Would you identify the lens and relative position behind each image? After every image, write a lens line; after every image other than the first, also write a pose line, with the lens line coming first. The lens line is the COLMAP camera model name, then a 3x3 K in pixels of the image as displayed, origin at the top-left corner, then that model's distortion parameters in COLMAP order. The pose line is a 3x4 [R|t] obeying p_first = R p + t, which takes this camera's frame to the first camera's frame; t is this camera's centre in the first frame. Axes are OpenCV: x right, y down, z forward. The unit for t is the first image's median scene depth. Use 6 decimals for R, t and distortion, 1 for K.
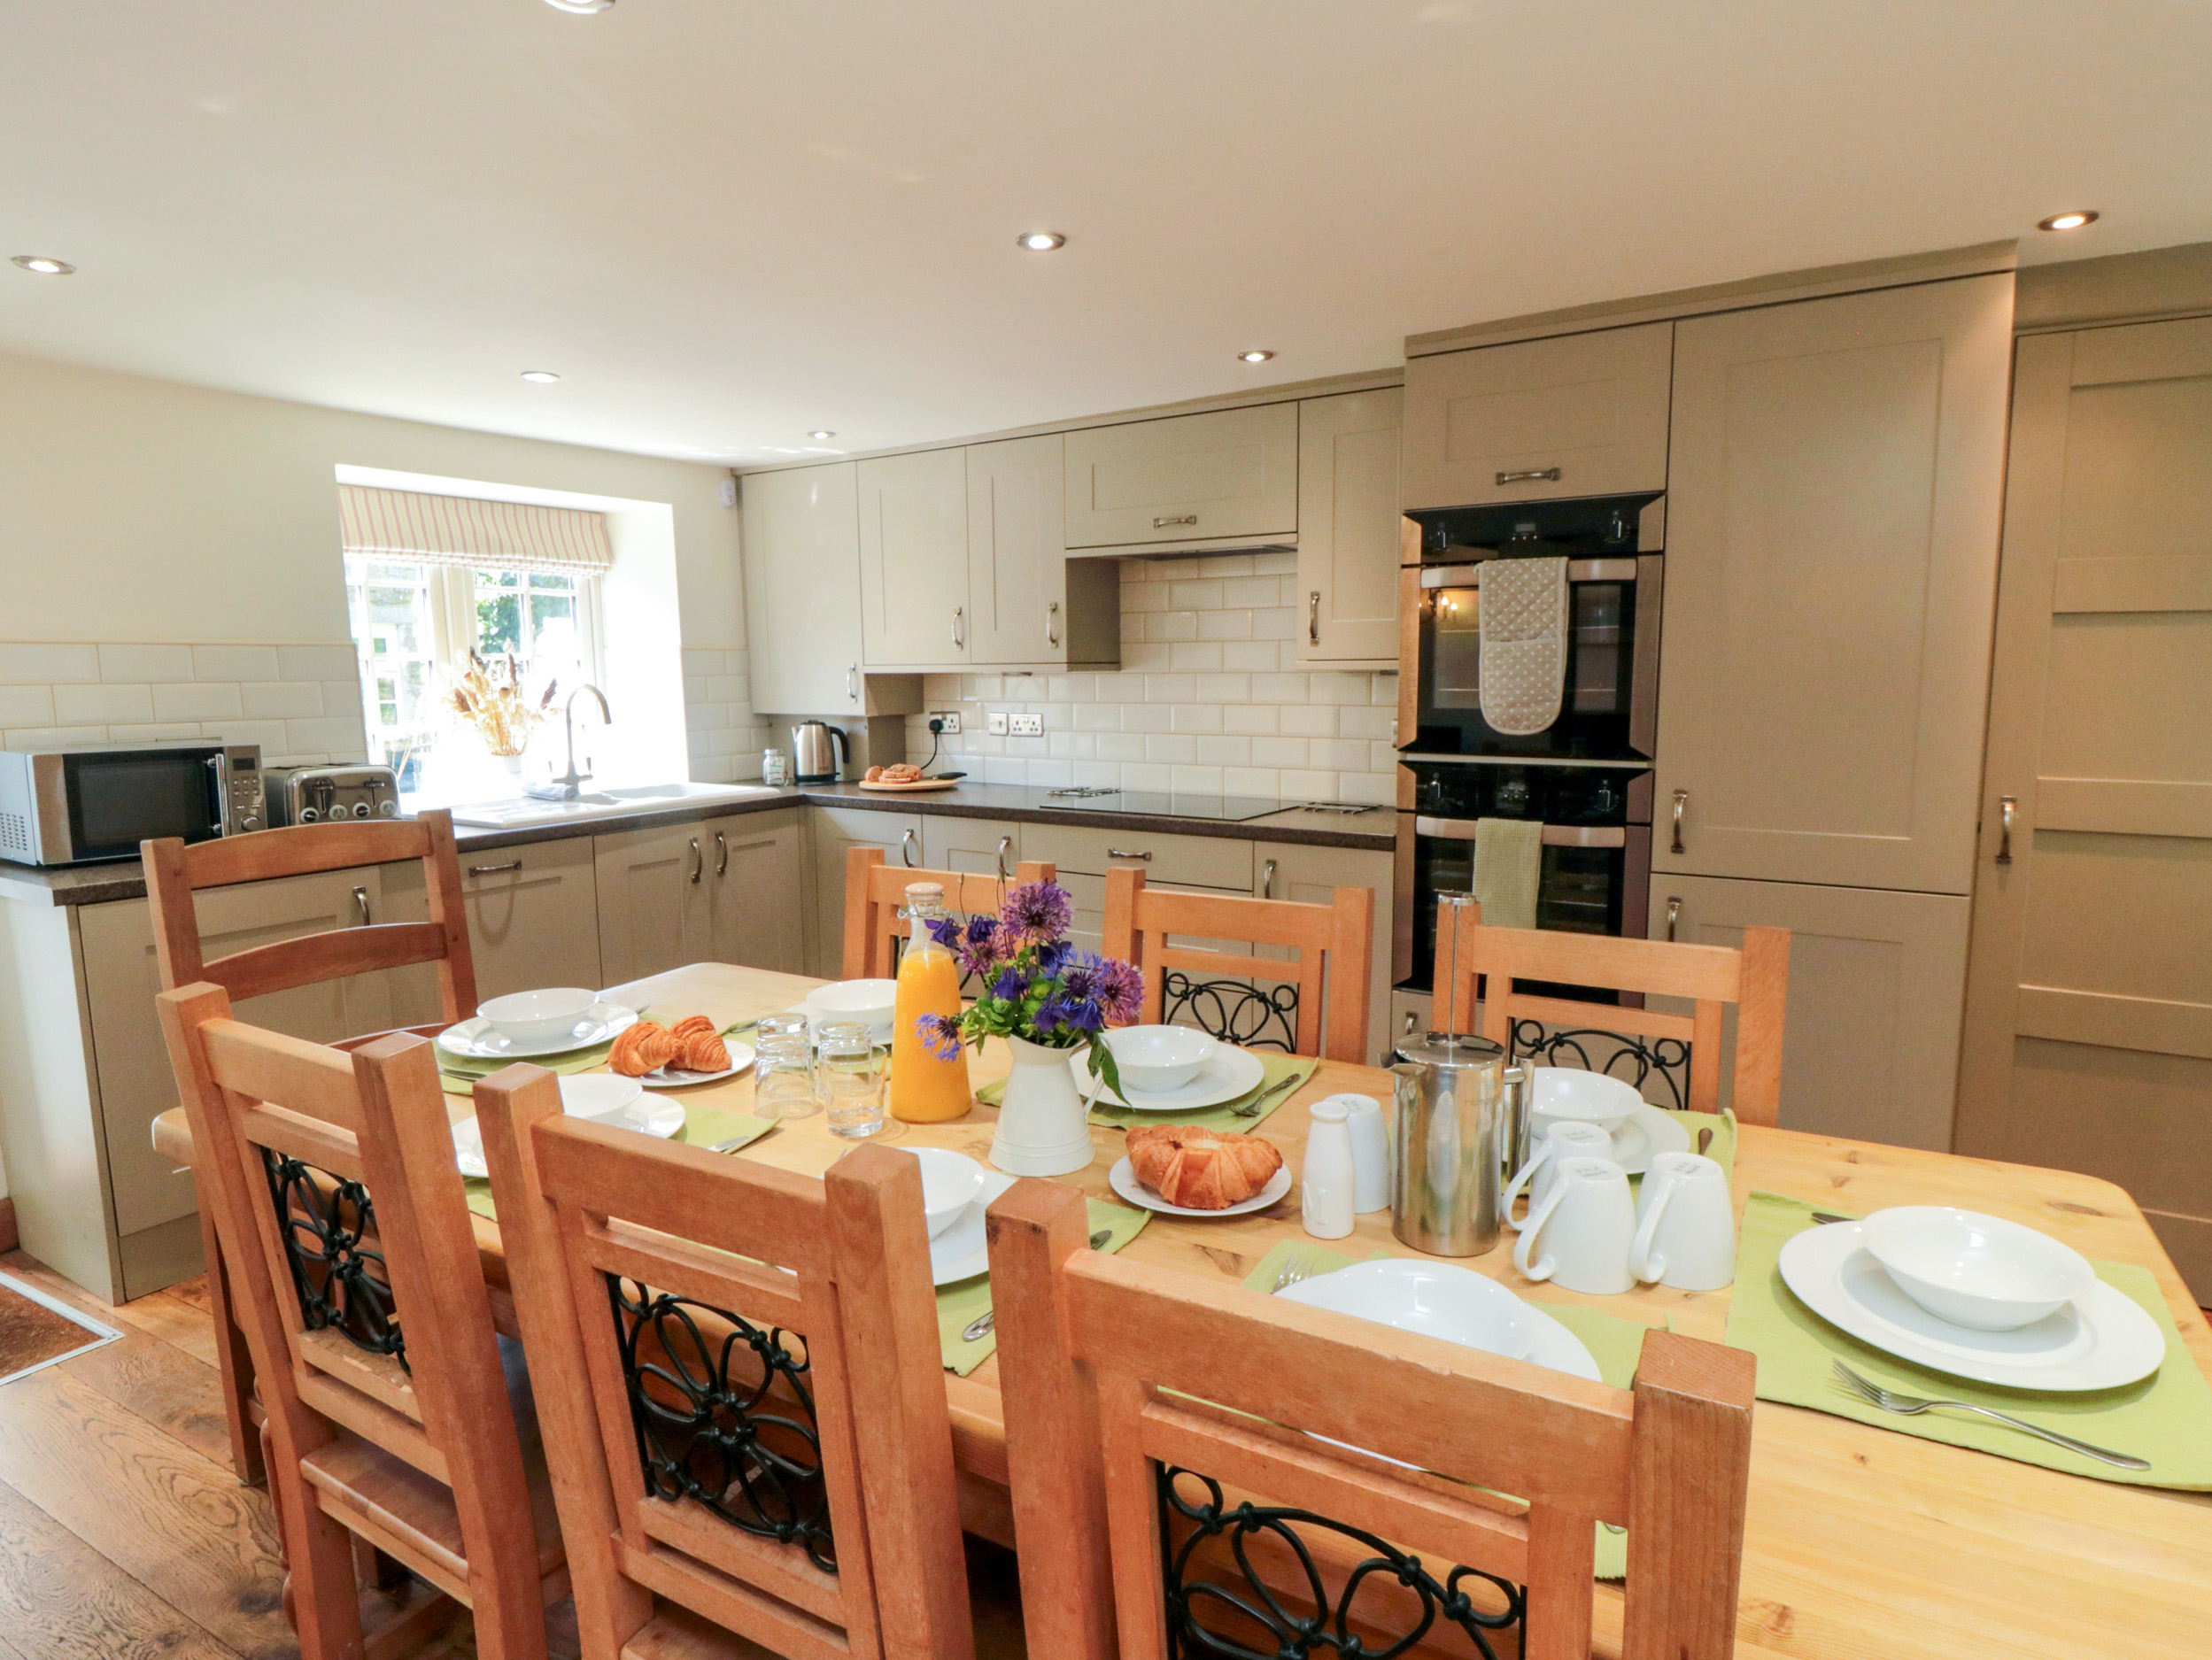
lens RADIAL K [[1194.3, 0, 1121.0], [0, 1194.3, 841.4], [0, 0, 1]] dist [-0.019991, -0.004154]
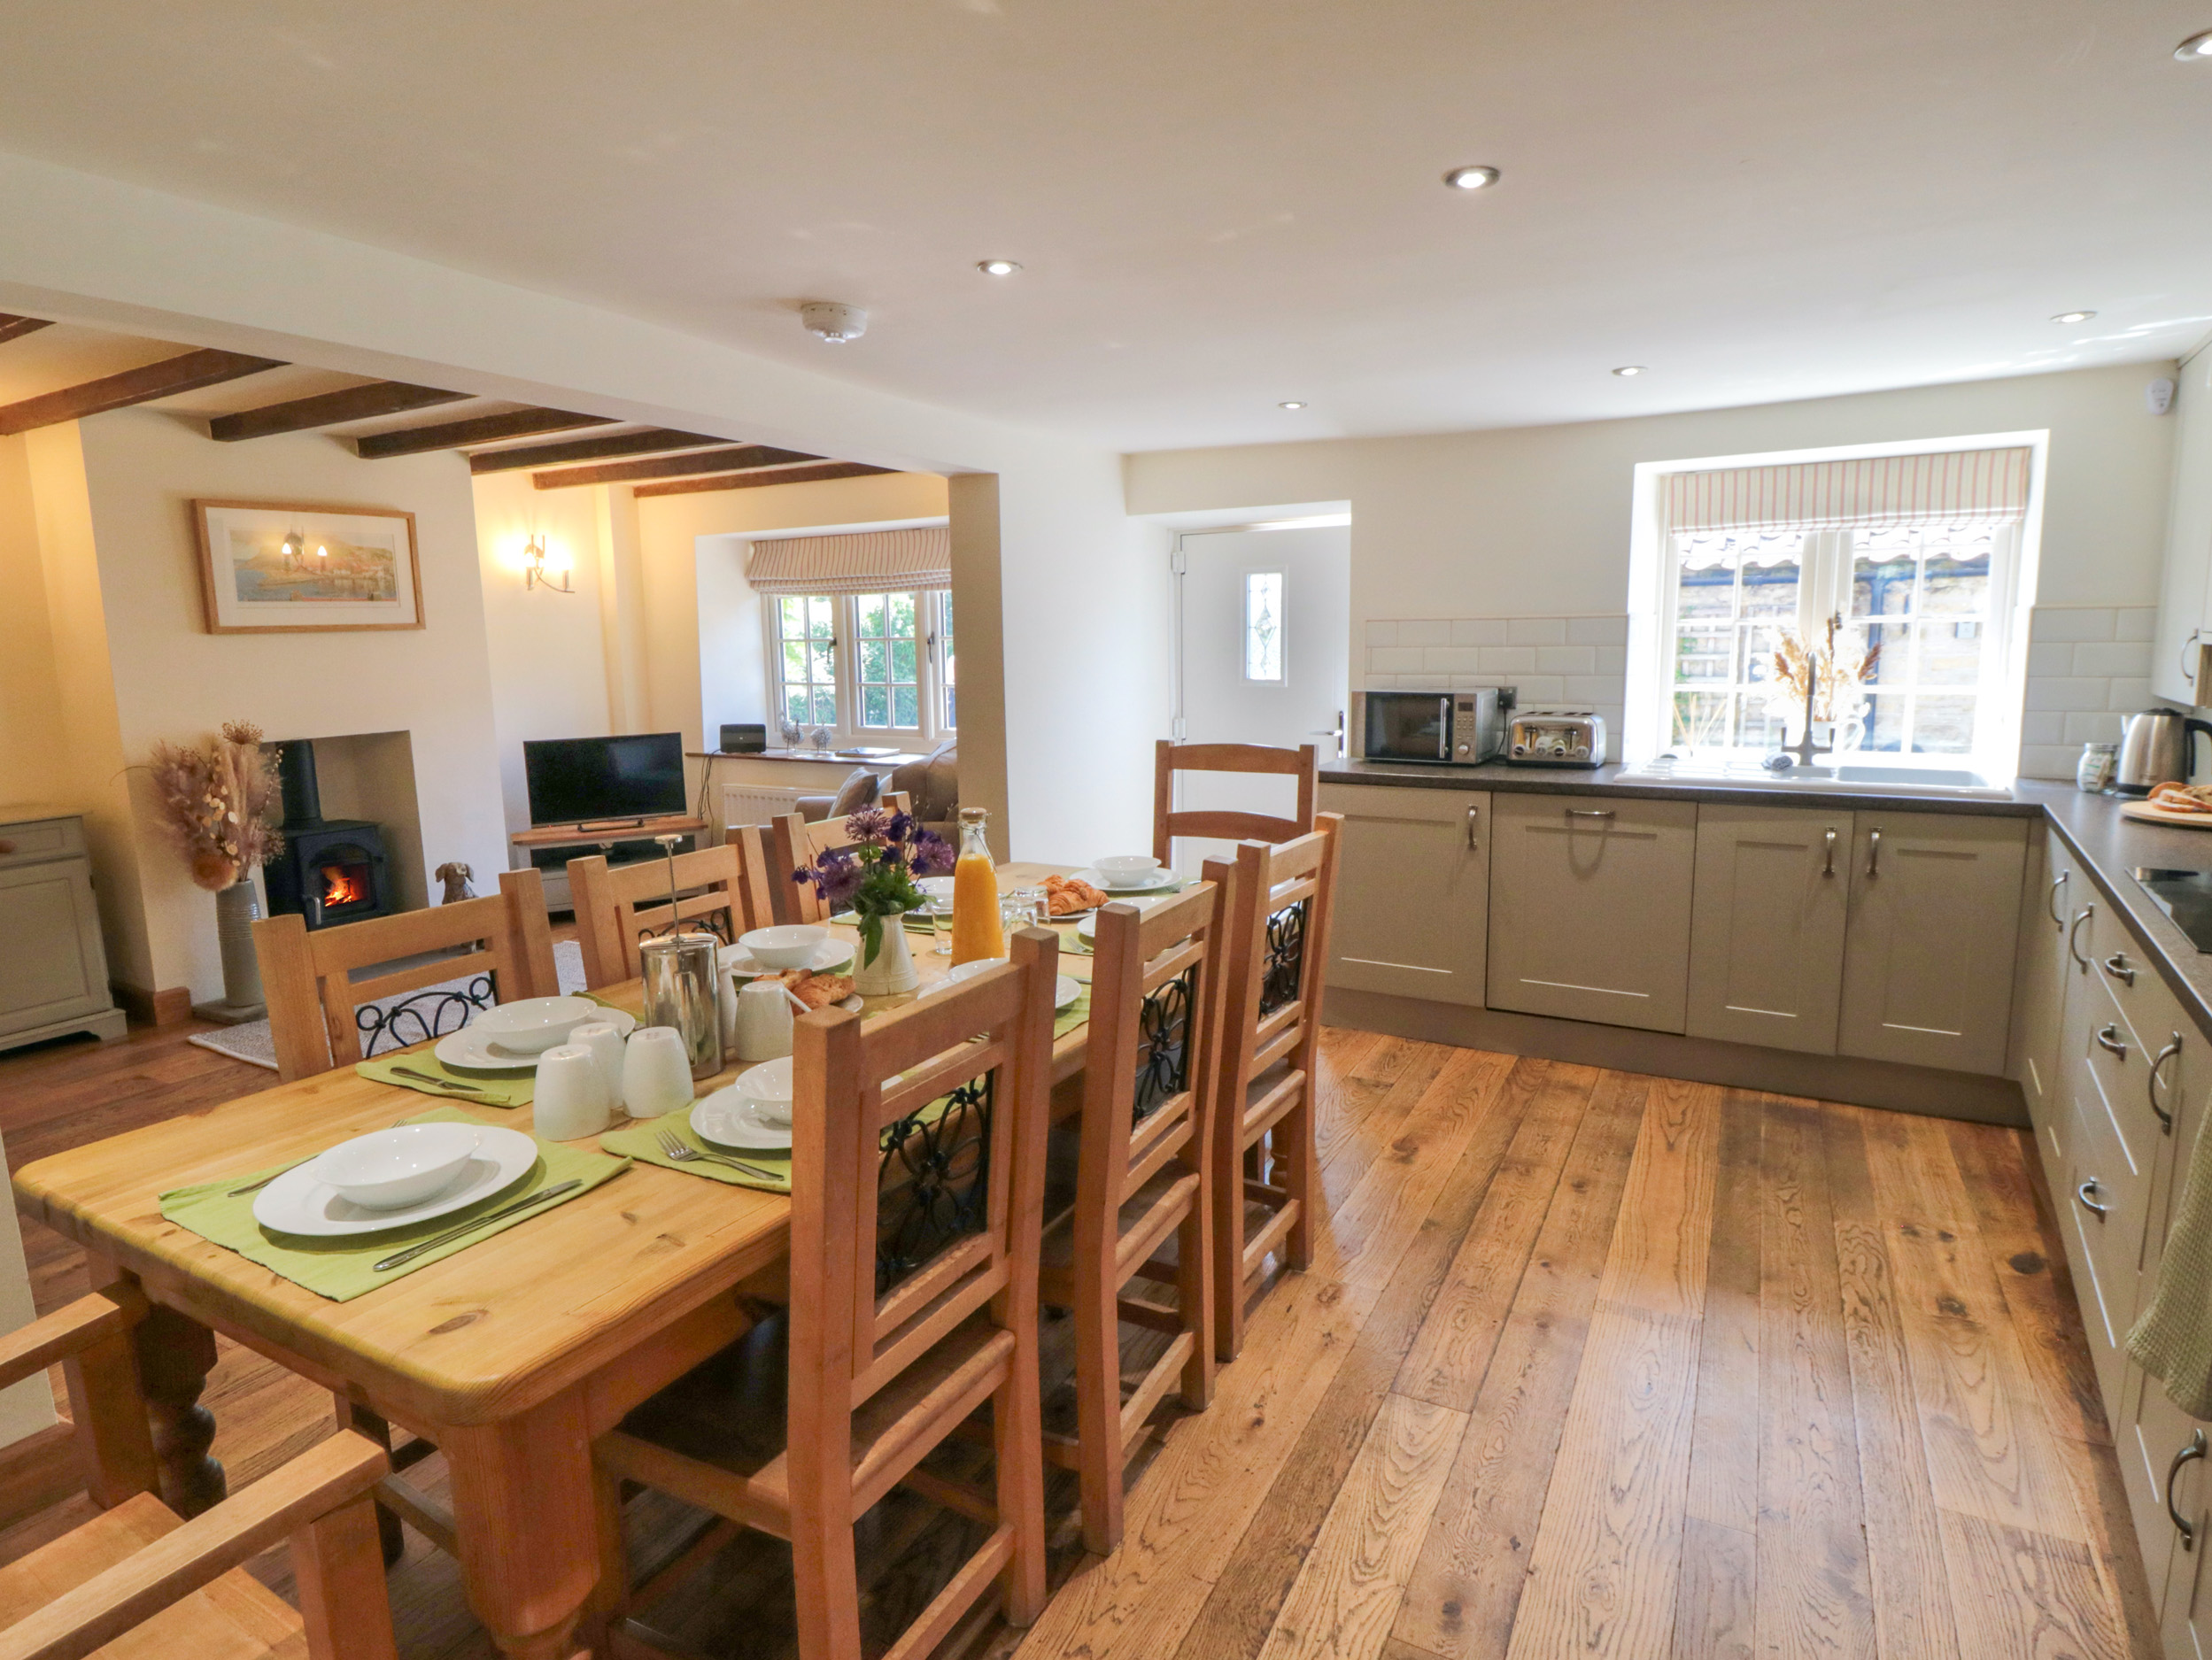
lens RADIAL K [[1194.3, 0, 1116.8], [0, 1194.3, 821.6], [0, 0, 1]] dist [-0.019991, -0.004154]
pose [[0.005023, 0.161973, -0.986782, 0.493957], [-0.124817, 0.979179, 0.160090, -0.079442], [0.992167, 0.122363, 0.025135, 0.430284]]
